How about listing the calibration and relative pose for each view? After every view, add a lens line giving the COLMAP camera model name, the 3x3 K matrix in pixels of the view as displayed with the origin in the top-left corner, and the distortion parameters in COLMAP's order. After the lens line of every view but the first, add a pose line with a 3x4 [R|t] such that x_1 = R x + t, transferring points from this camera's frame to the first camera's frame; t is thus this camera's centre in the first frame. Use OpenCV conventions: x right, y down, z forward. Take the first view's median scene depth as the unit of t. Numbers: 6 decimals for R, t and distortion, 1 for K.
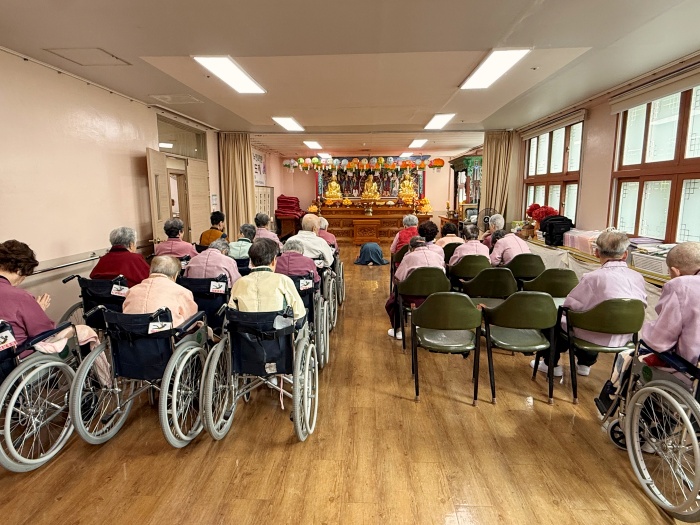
lens RADIAL K [[428.0, 0, 348.1], [0, 428.0, 262.7], [0, 0, 1]] dist [0.001229, 0.000667]
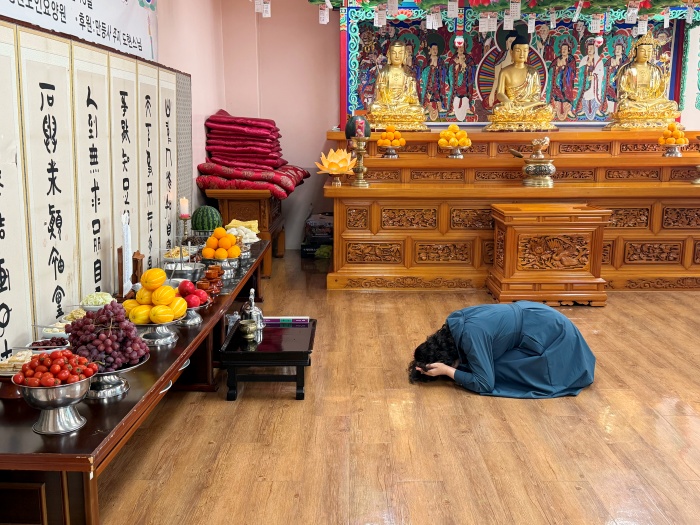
lens RADIAL K [[713.6, 0, 351.0], [0, 713.6, 262.9], [0, 0, 1]] dist [0.080357, 0.000000]
pose [[0.999235, -0.000595, 0.039109, -0.087727], [-0.000396, 0.999679, 0.025327, -0.069888], [-0.039112, -0.025323, 0.998914, 0.520364]]
